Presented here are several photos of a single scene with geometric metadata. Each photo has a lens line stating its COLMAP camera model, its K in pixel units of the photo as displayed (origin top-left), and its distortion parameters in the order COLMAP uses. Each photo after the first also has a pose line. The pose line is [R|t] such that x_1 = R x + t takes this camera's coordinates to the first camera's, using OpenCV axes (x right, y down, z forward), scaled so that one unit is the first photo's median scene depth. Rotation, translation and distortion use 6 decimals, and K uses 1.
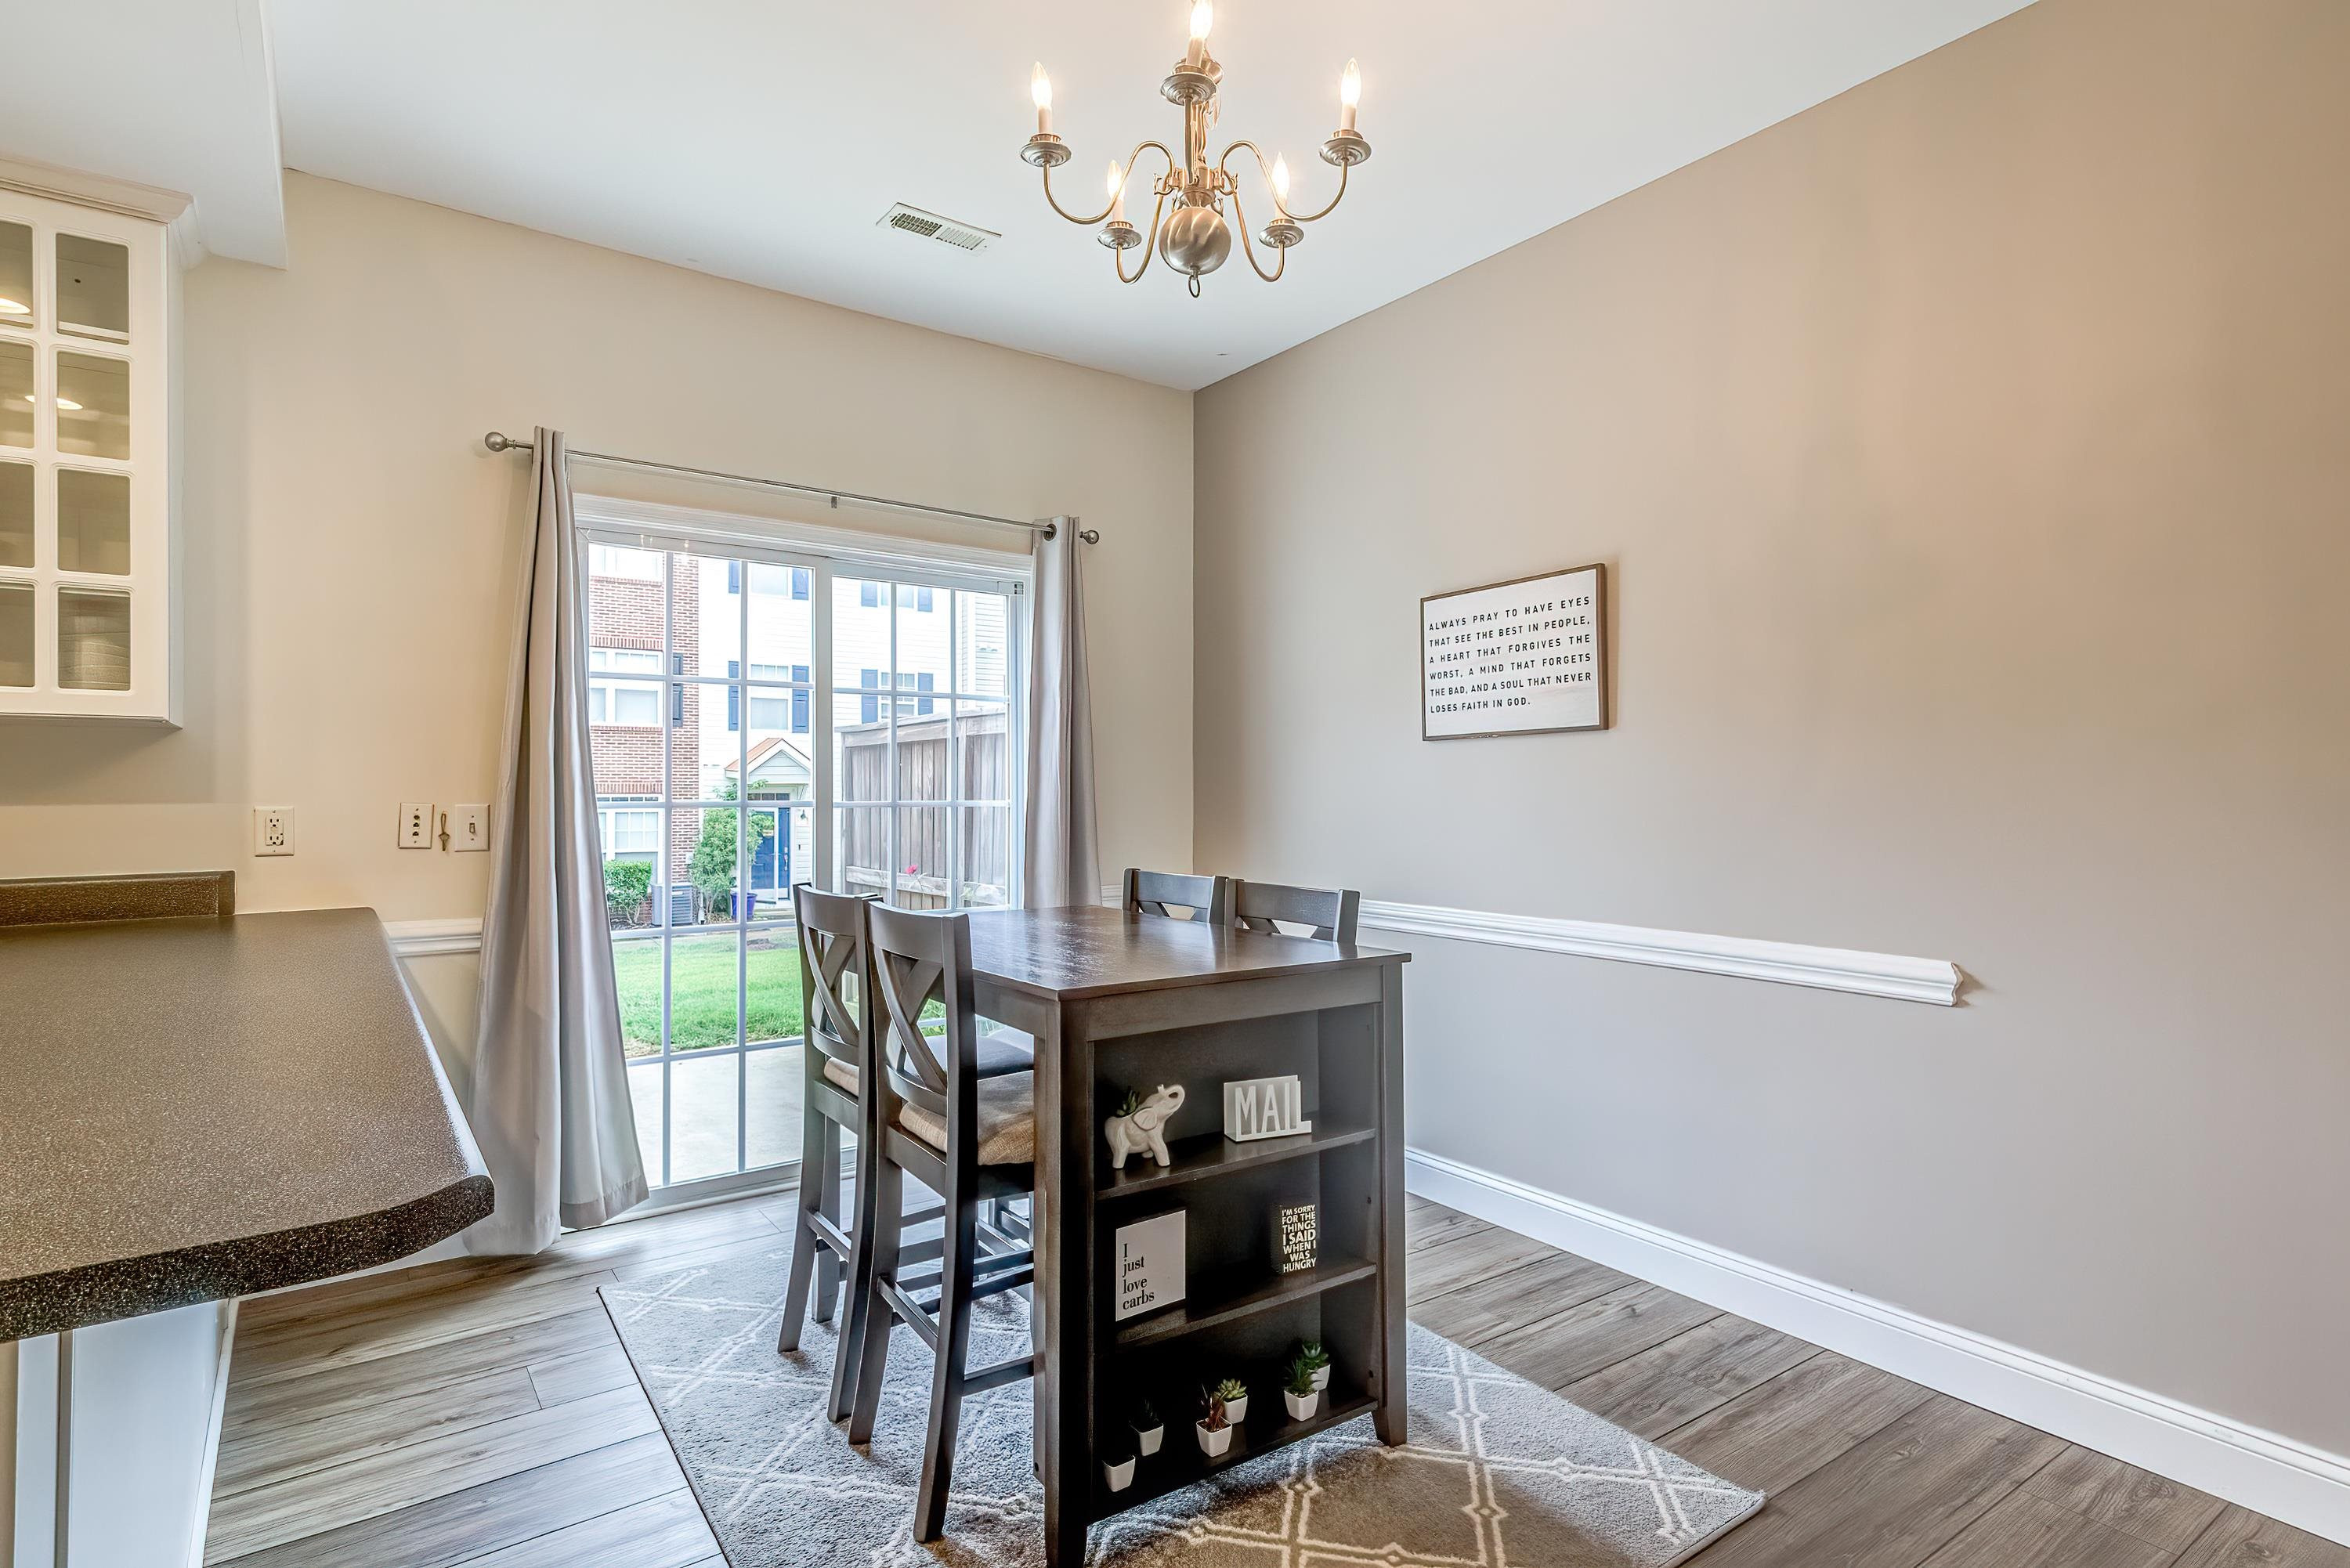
lens RADIAL K [[1192.4, 0, 1177.9], [0, 1192.4, 794.3], [0, 0, 1]] dist [0.018706, -0.004518]
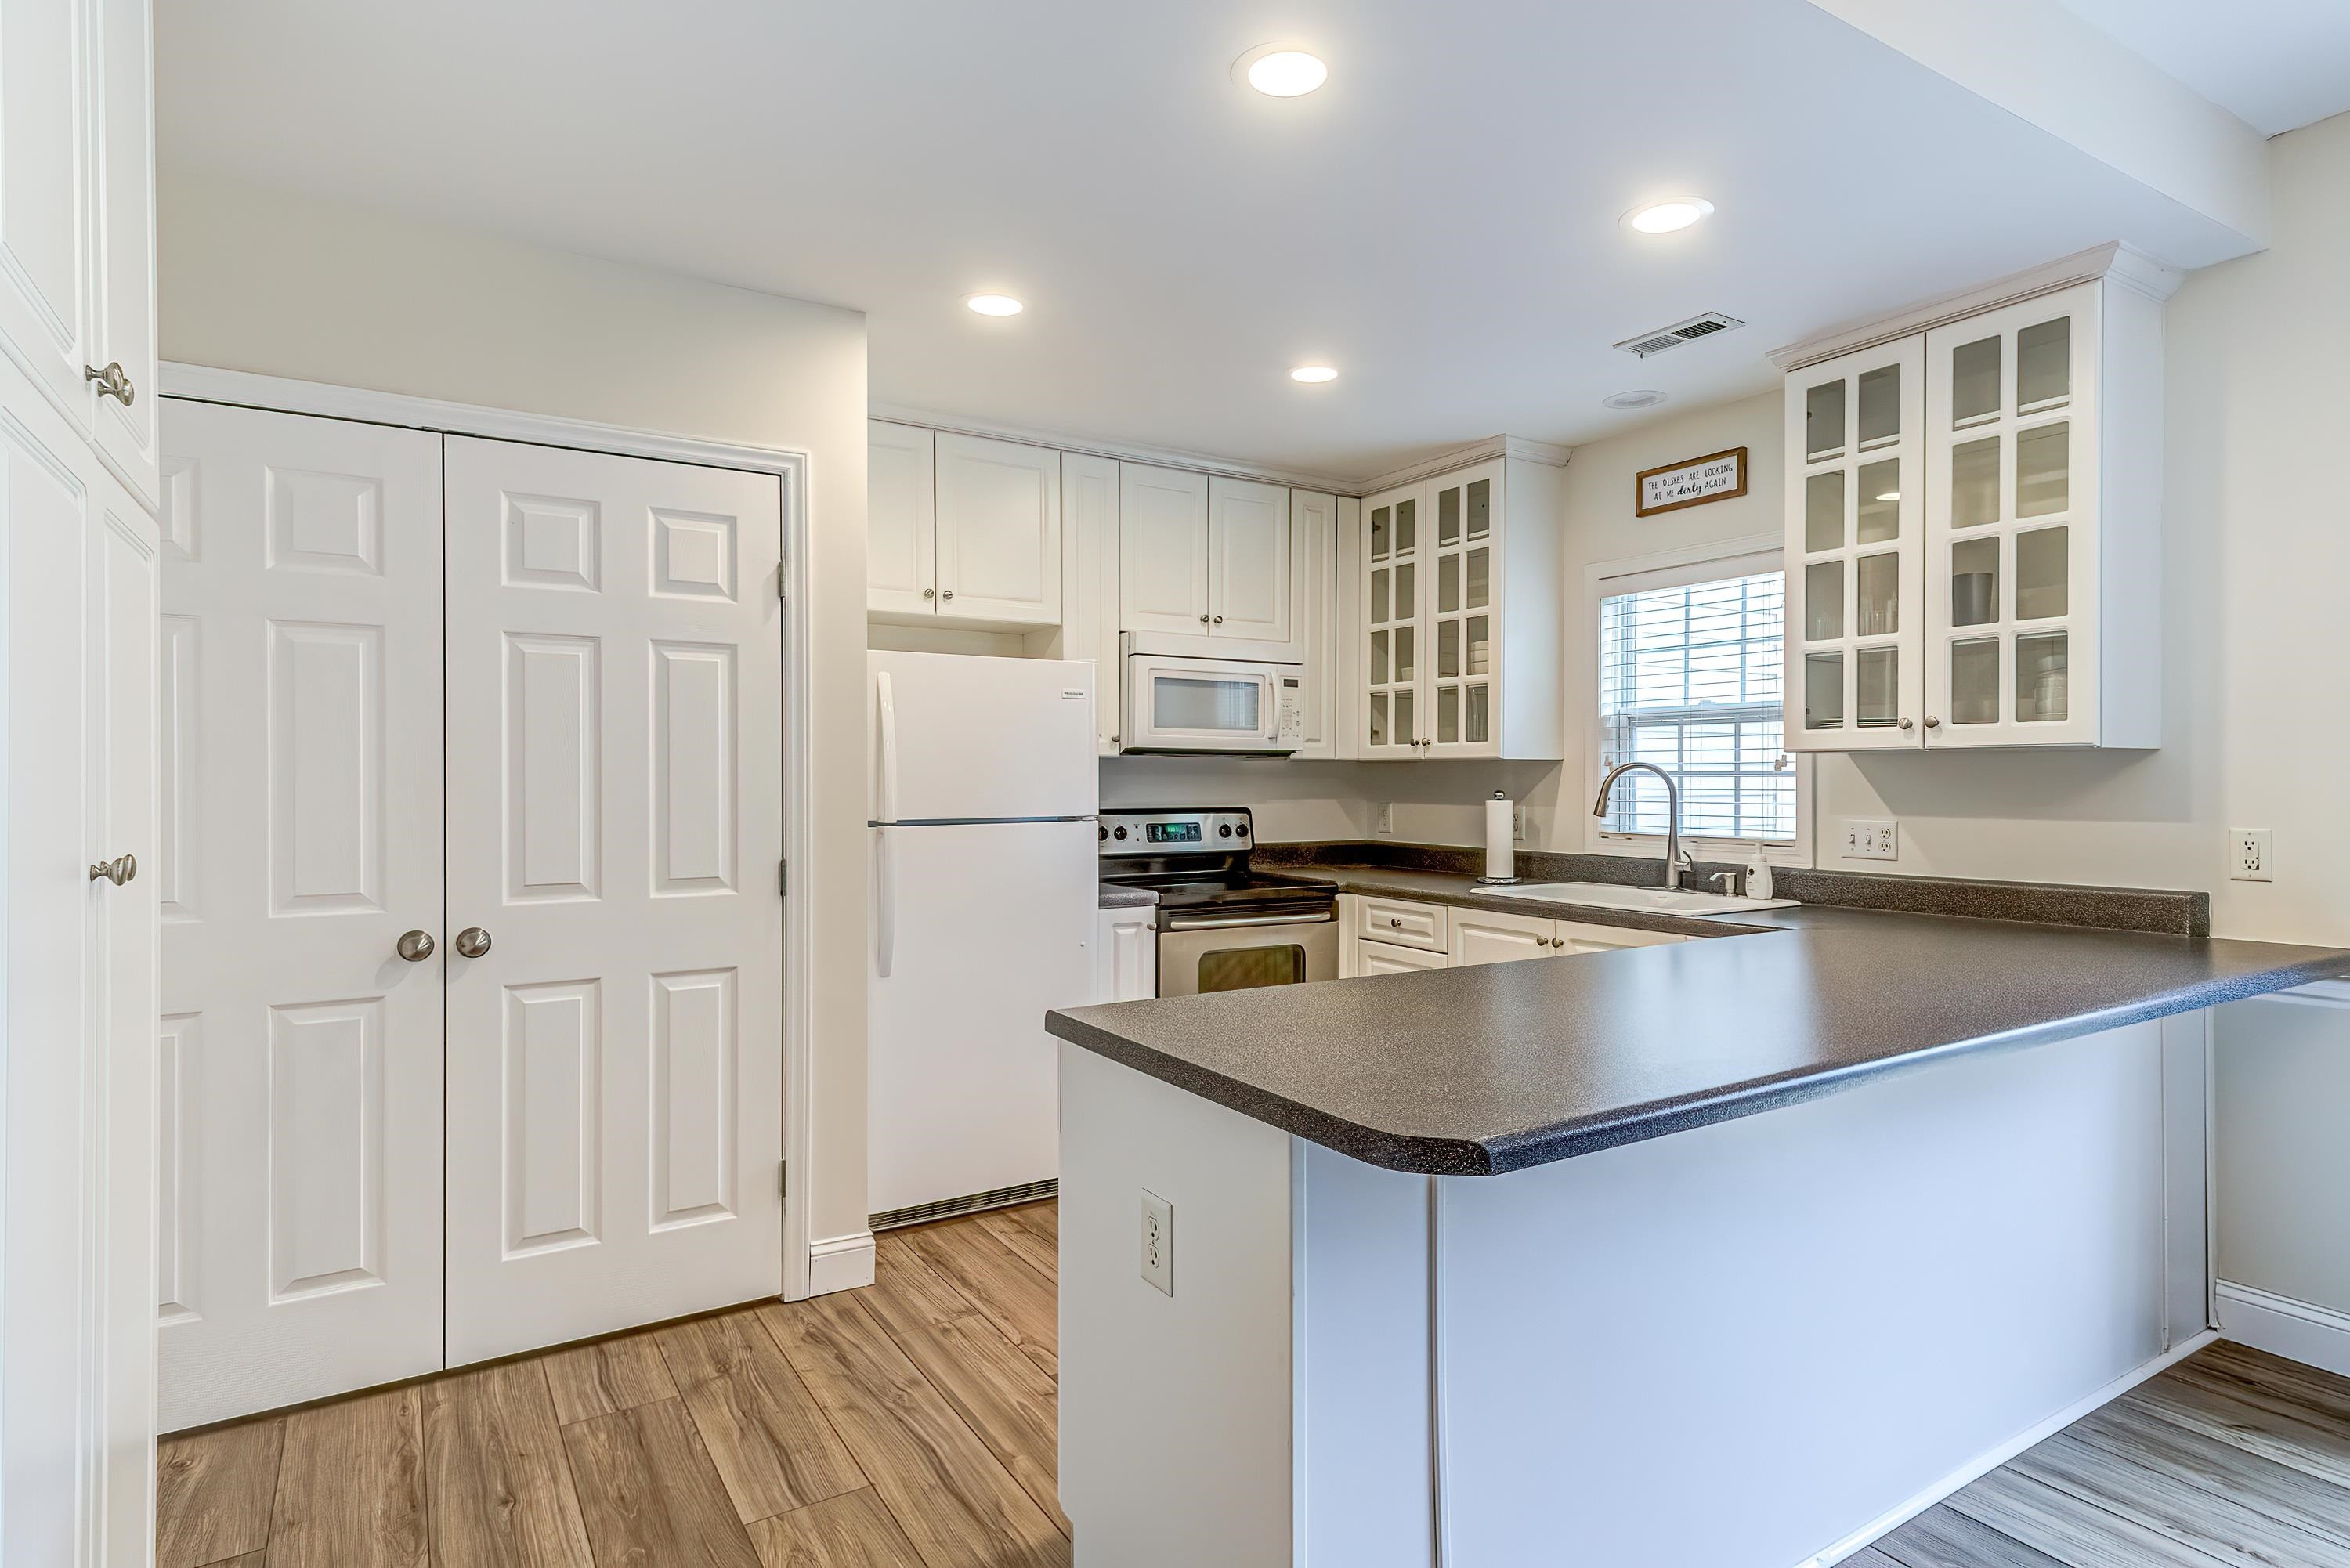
lens RADIAL K [[1231.9, 0, 1205.8], [0, 1231.9, 787.3], [0, 0, 1]] dist [0.020996, -0.009428]
pose [[-0.053158, 0.007944, -0.998555, 0.245914], [0.001225, 0.999968, 0.007890, -0.028766], [0.998585, -0.000804, -0.053166, 0.227933]]
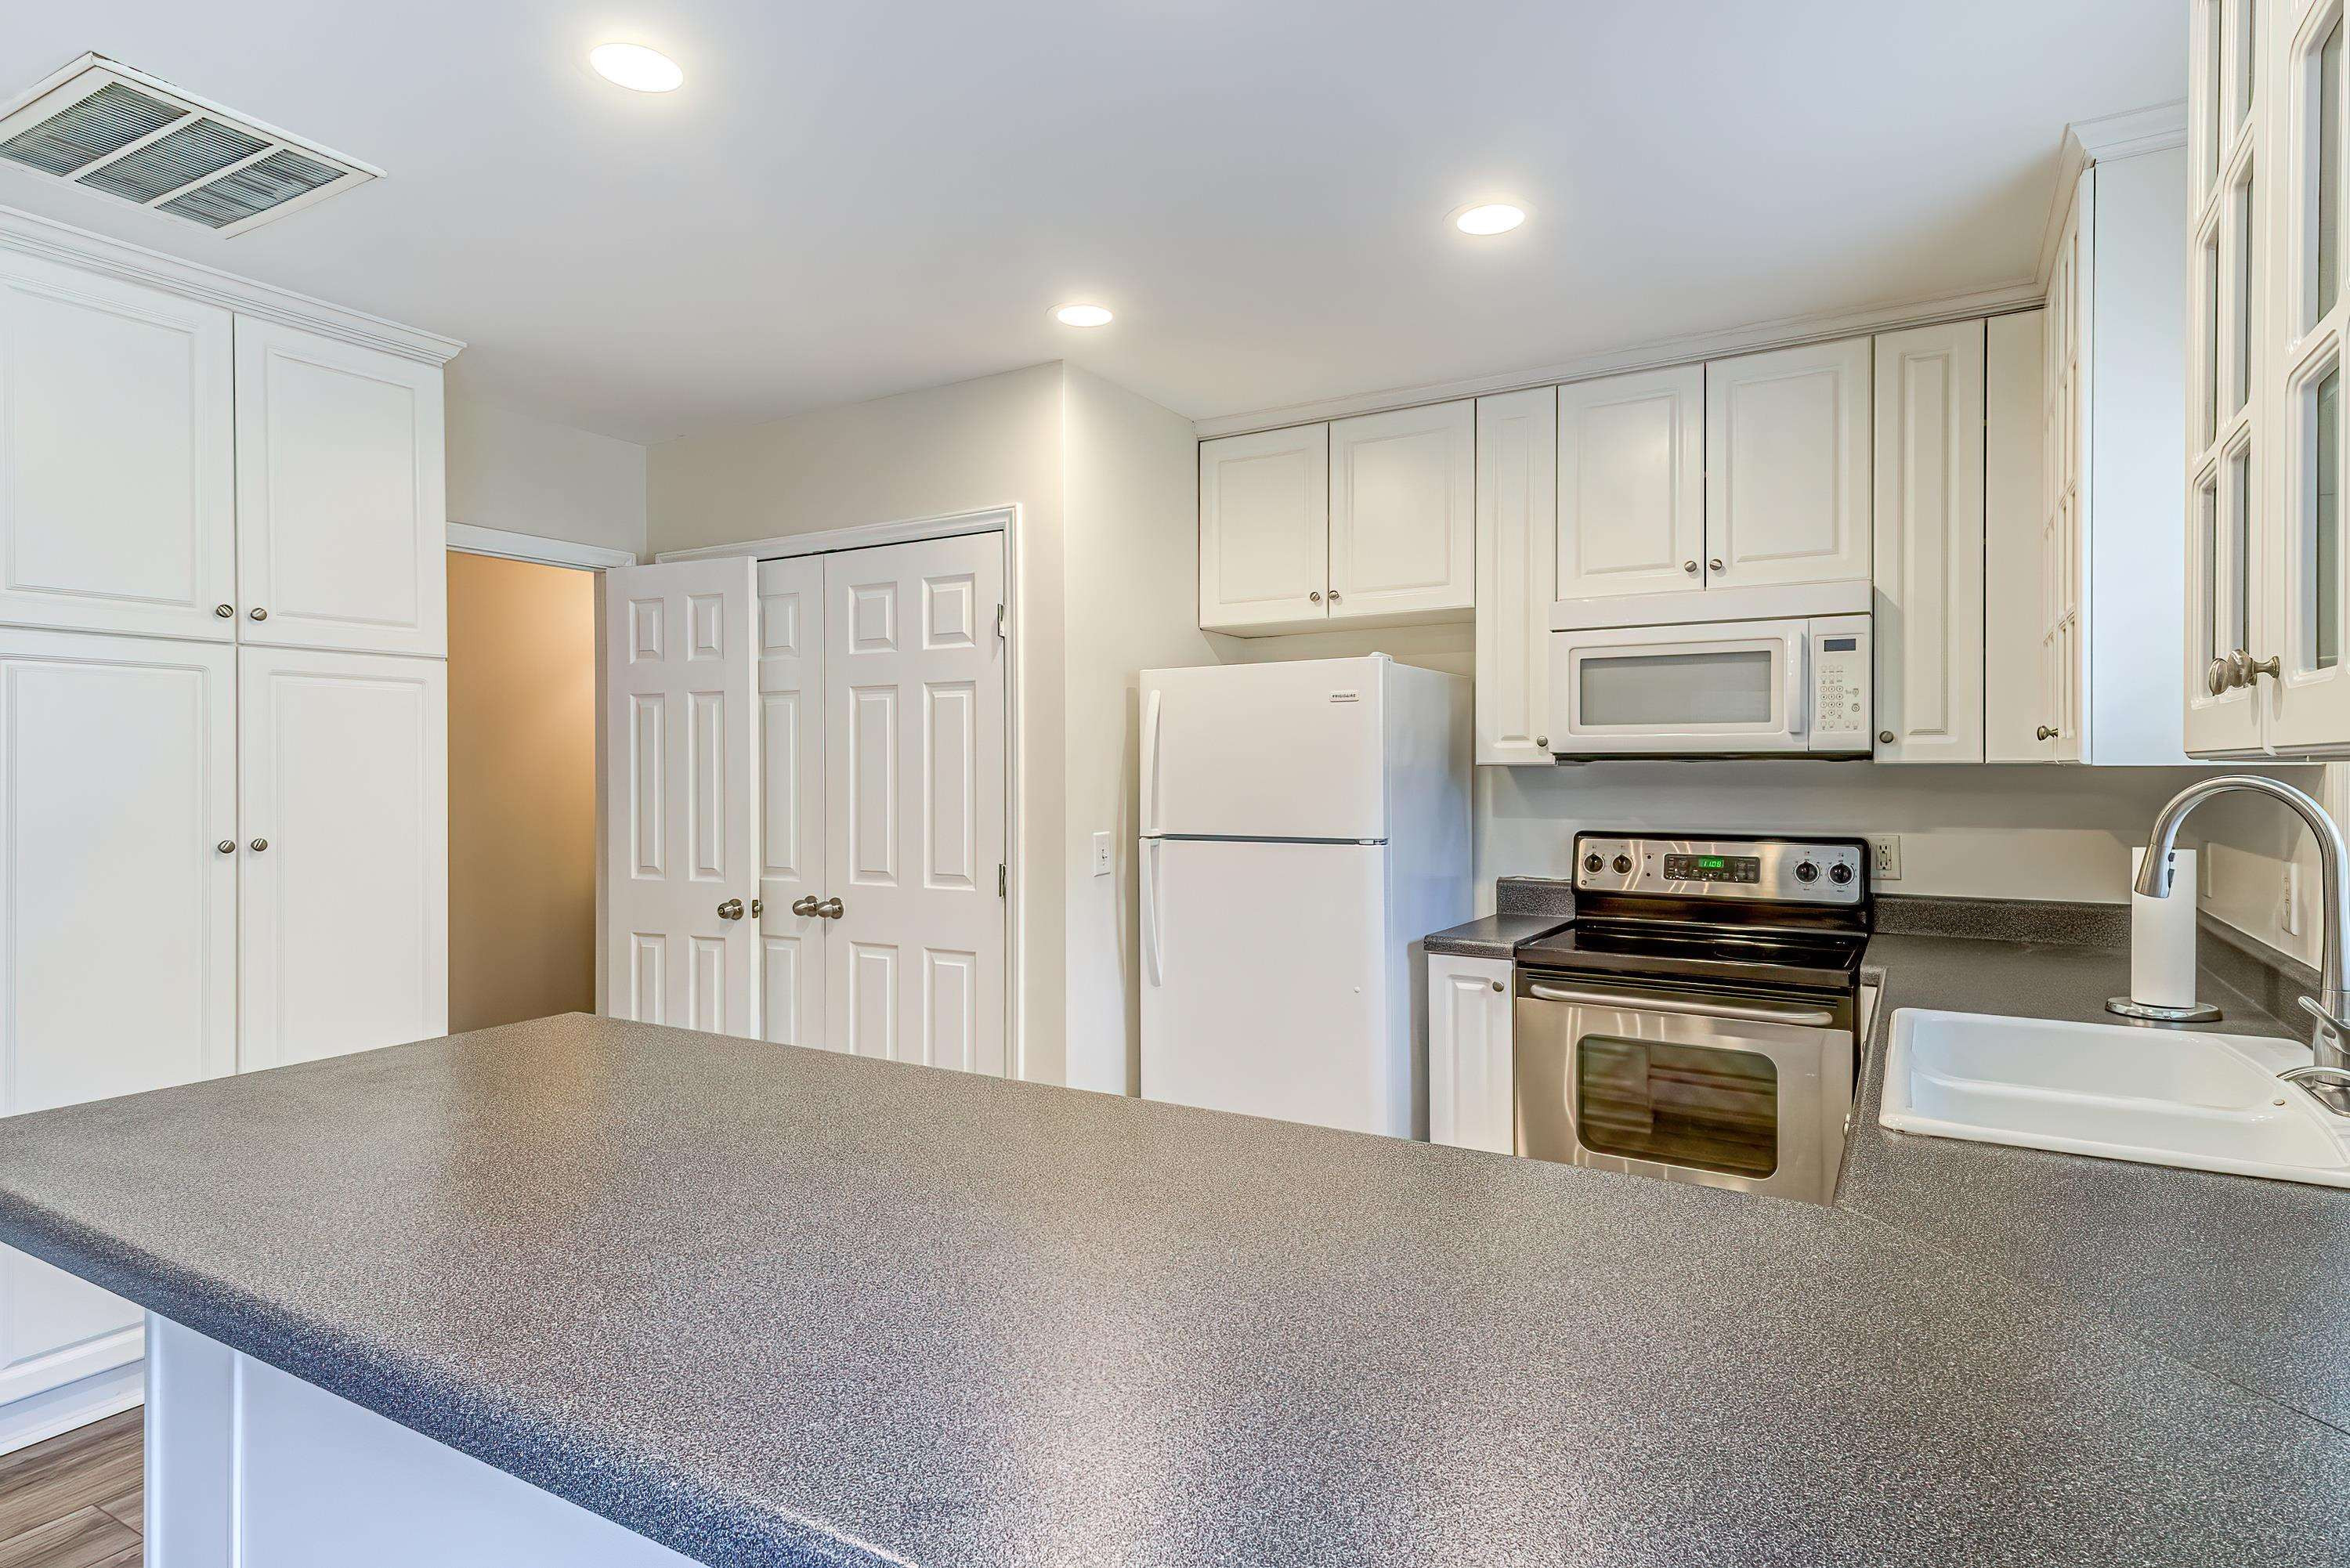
lens RADIAL K [[1231.9, 0, 1161.0], [0, 1231.9, 770.0], [0, 0, 1]] dist [0.020996, -0.009428]
pose [[-0.918764, 0.002369, -0.394800, -0.402579], [0.003421, 0.999992, -0.001962, -0.047181], [0.394792, -0.003153, -0.918765, 0.923792]]
